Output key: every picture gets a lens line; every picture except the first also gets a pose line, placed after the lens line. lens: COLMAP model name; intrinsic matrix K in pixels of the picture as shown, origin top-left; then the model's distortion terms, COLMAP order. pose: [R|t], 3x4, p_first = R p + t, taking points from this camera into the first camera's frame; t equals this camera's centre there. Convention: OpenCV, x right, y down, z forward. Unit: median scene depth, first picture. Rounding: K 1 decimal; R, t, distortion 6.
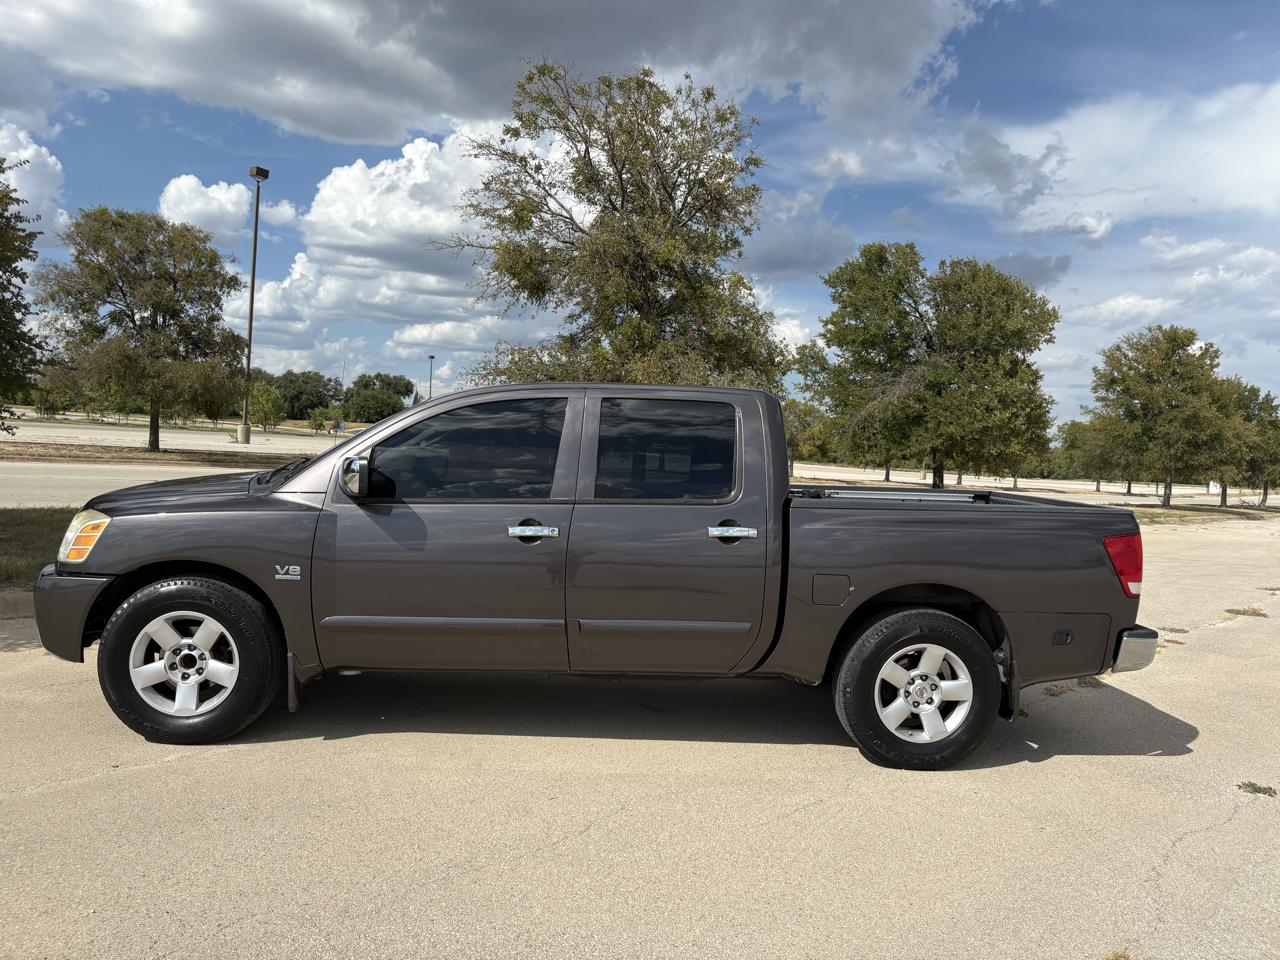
lens RADIAL K [[970.0, 0, 637.1], [0, 970.0, 498.4], [0, 0, 1]] dist [0.014920, -0.007322]
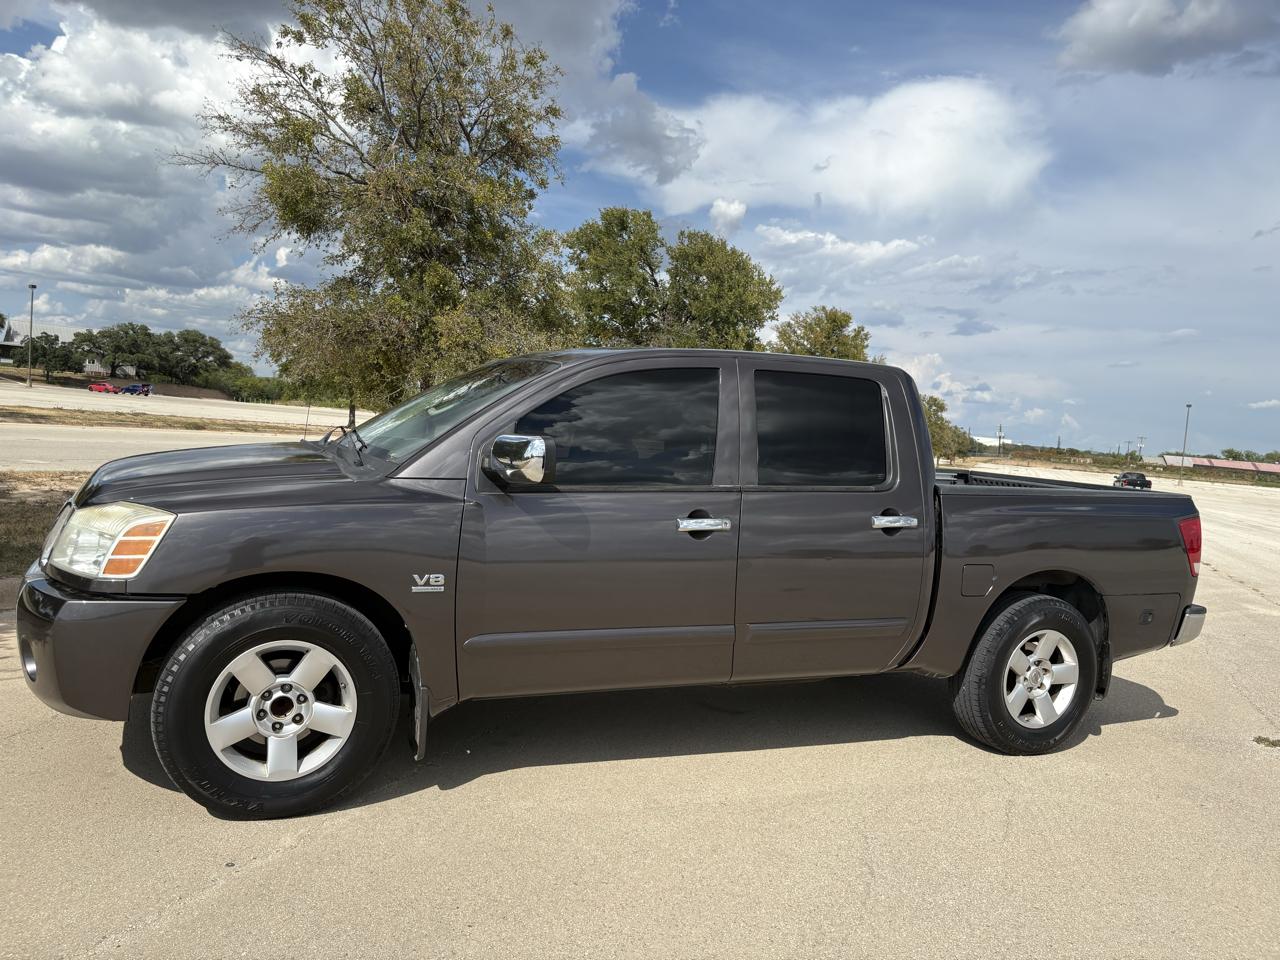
lens RADIAL K [[971.2, 0, 636.8], [0, 971.2, 495.7], [0, 0, 1]] dist [0.022485, -0.027203]
pose [[0.938404, -0.004149, 0.345516, -0.439287], [-0.009830, 0.999203, 0.038697, -0.022967], [-0.345401, -0.039710, 0.937615, 0.207179]]
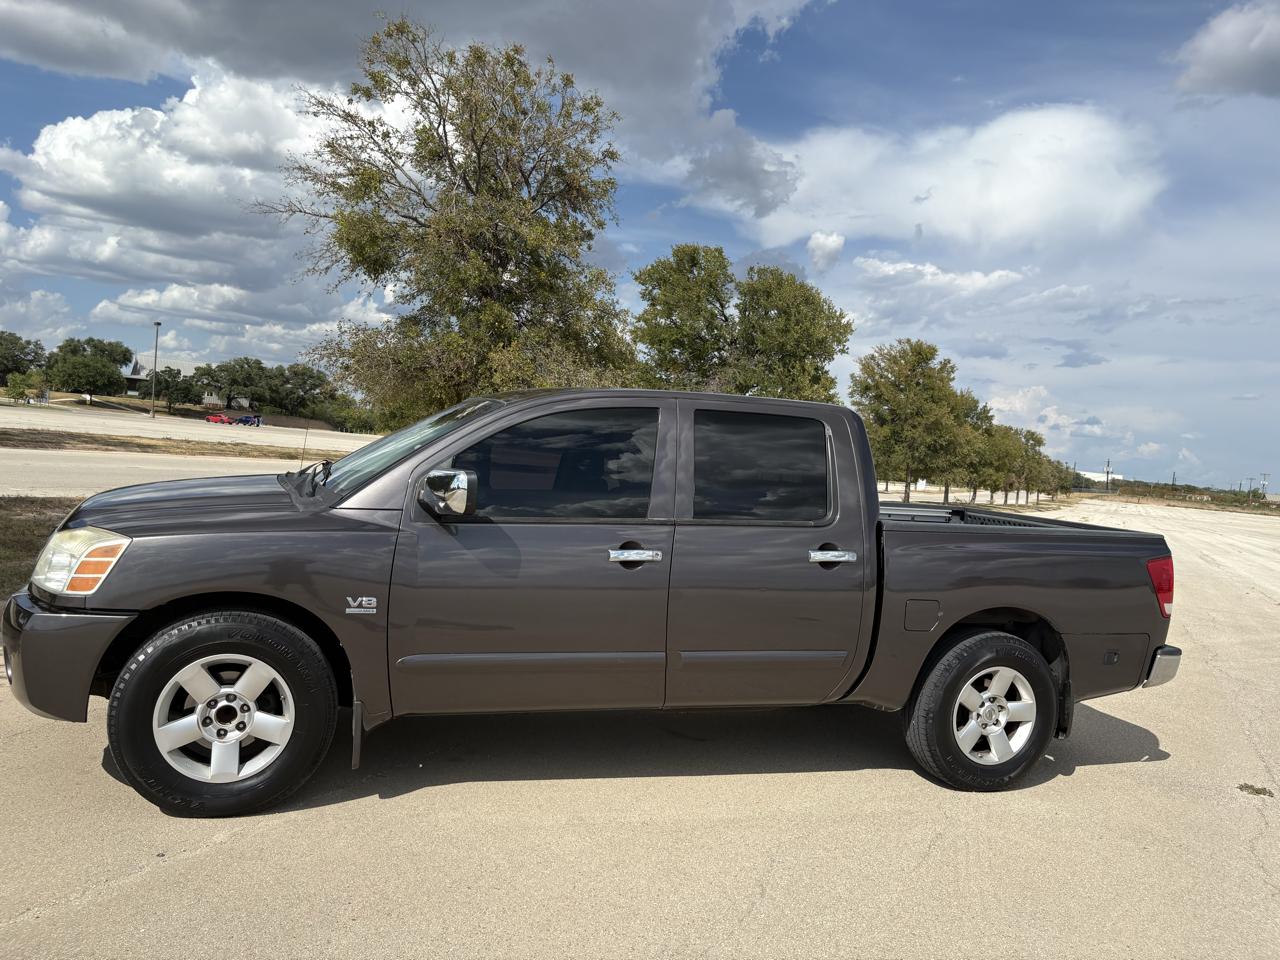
lens RADIAL K [[970.0, 0, 637.1], [0, 970.0, 498.4], [0, 0, 1]] dist [0.014920, -0.007322]
pose [[0.966985, 0.016636, 0.254289, -0.321241], [-0.019896, 0.999749, 0.010253, -0.027407], [-0.254054, -0.014974, 0.967074, 0.121036]]
